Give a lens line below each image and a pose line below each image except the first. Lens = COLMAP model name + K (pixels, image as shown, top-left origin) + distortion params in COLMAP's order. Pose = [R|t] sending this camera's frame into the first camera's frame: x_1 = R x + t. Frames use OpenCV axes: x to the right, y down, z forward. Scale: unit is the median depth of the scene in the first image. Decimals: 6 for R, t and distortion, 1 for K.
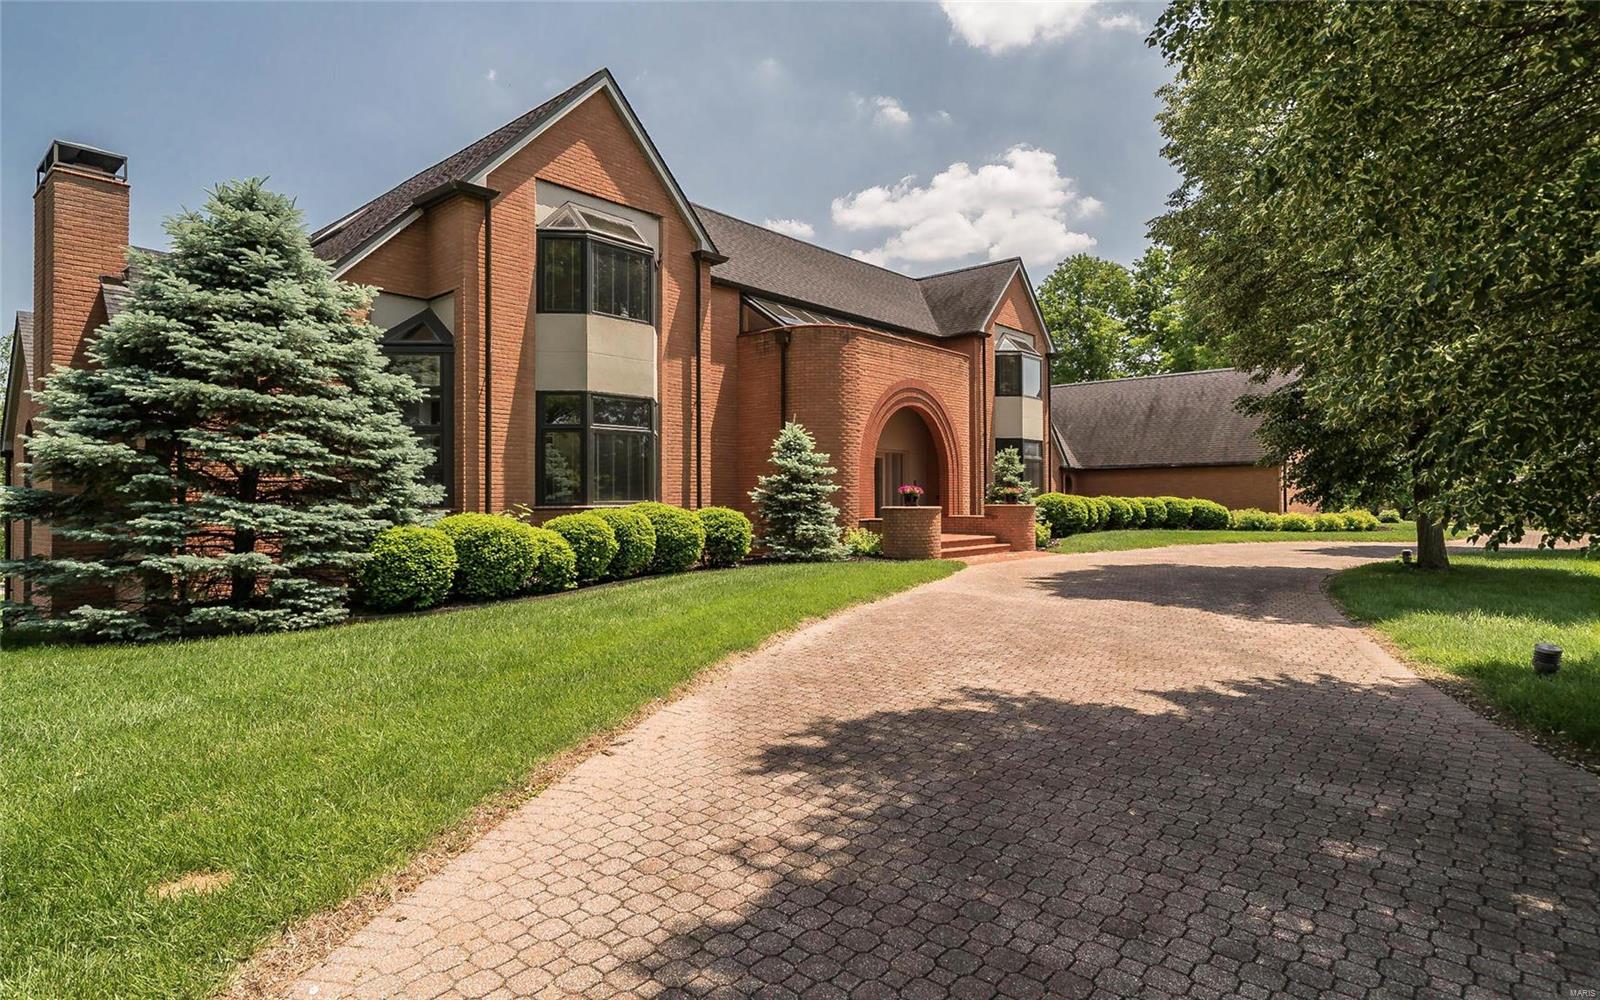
lens RADIAL K [[855.3, 0, 800.9], [0, 855.3, 491.3], [0, 0, 1]] dist [-0.000064, 0.000842]
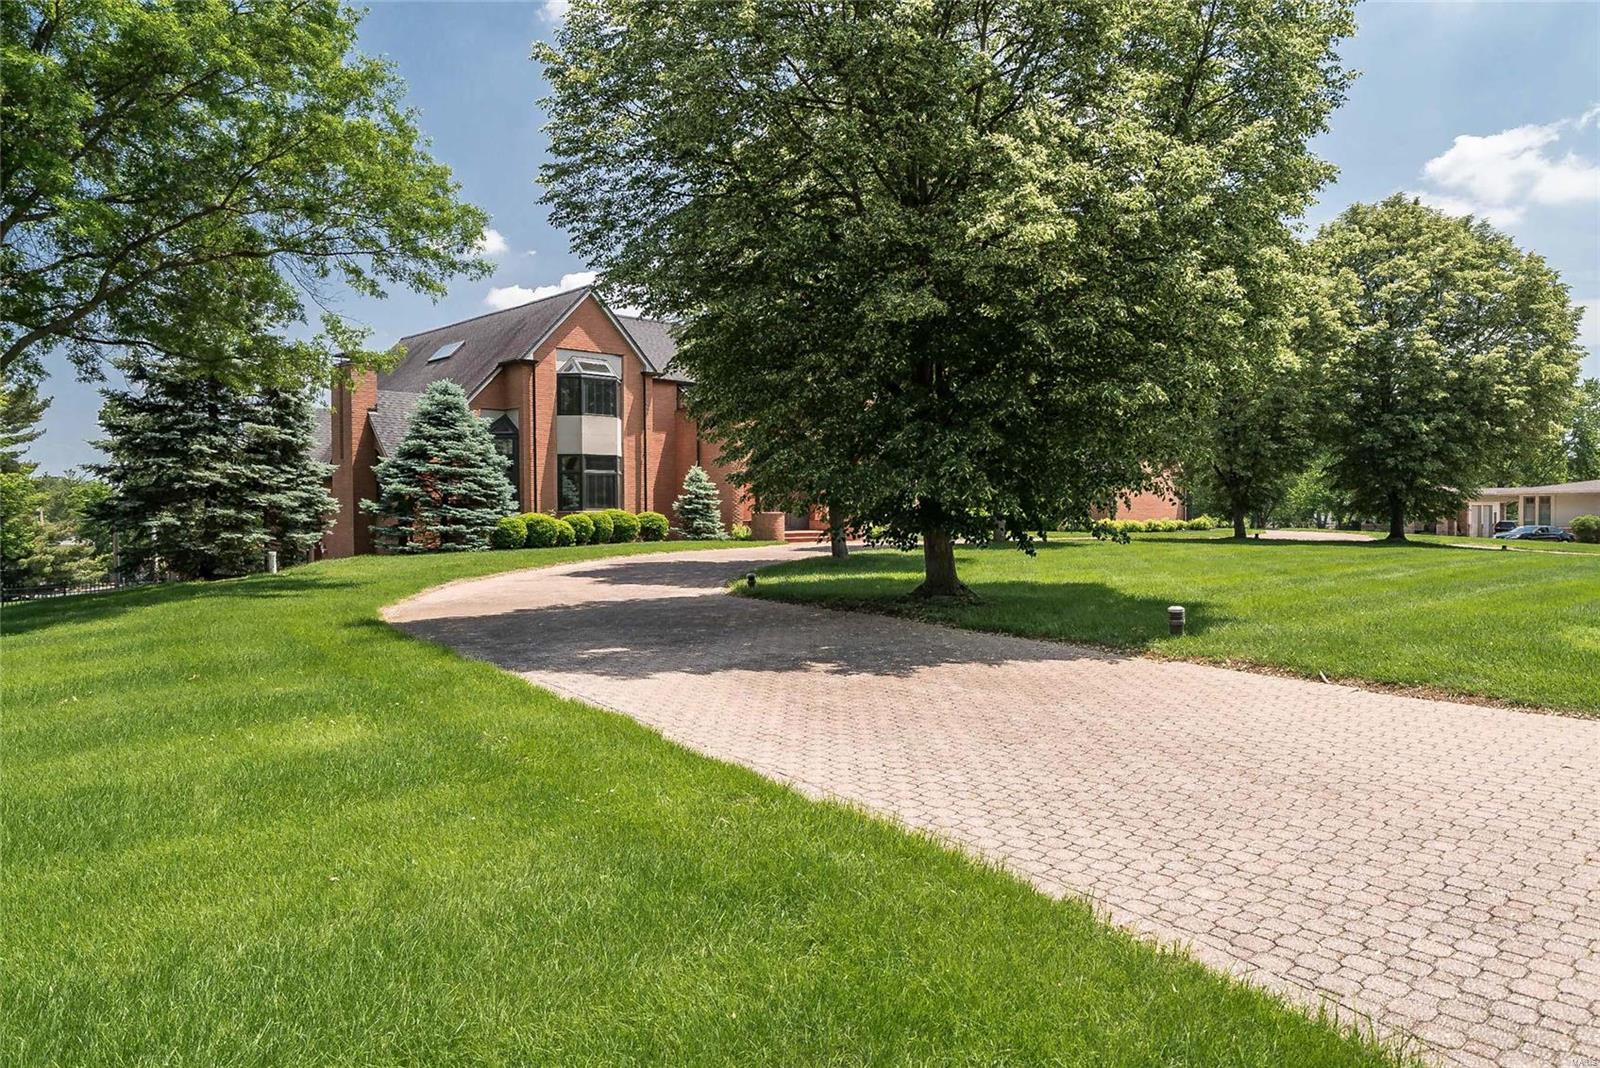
lens RADIAL K [[1104.3, 0, 808.0], [0, 1104.3, 535.4], [0, 0, 1]] dist [0.039391, 0.000194]
pose [[0.996768, -0.000598, -0.080338, 0.511358], [0.002801, 0.999623, 0.027318, 0.004992], [0.080291, -0.027455, 0.996393, -1.630710]]
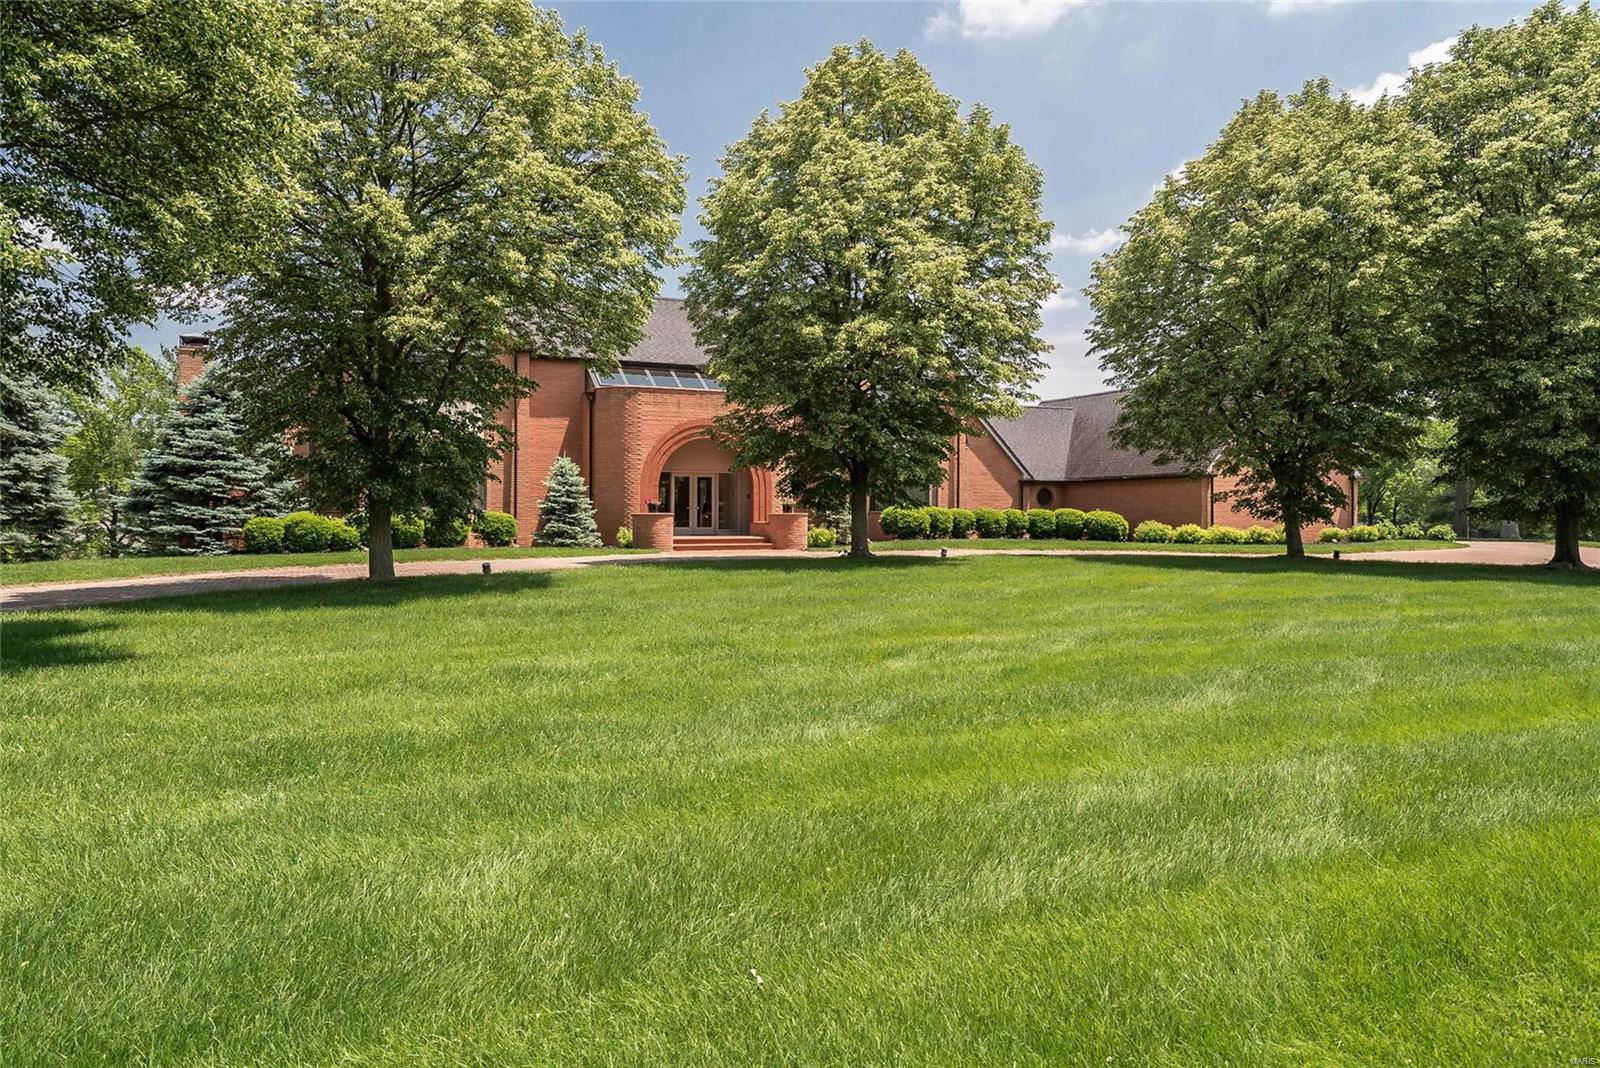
lens RADIAL K [[1073.5, 0, 795.1], [0, 1073.5, 519.1], [0, 0, 1]] dist [0.008351, 0.000501]
pose [[0.903367, 0.009218, -0.428768, 1.443394], [-0.003293, 0.999889, 0.014558, 0.000732], [0.428855, -0.011739, 0.903297, -0.671432]]
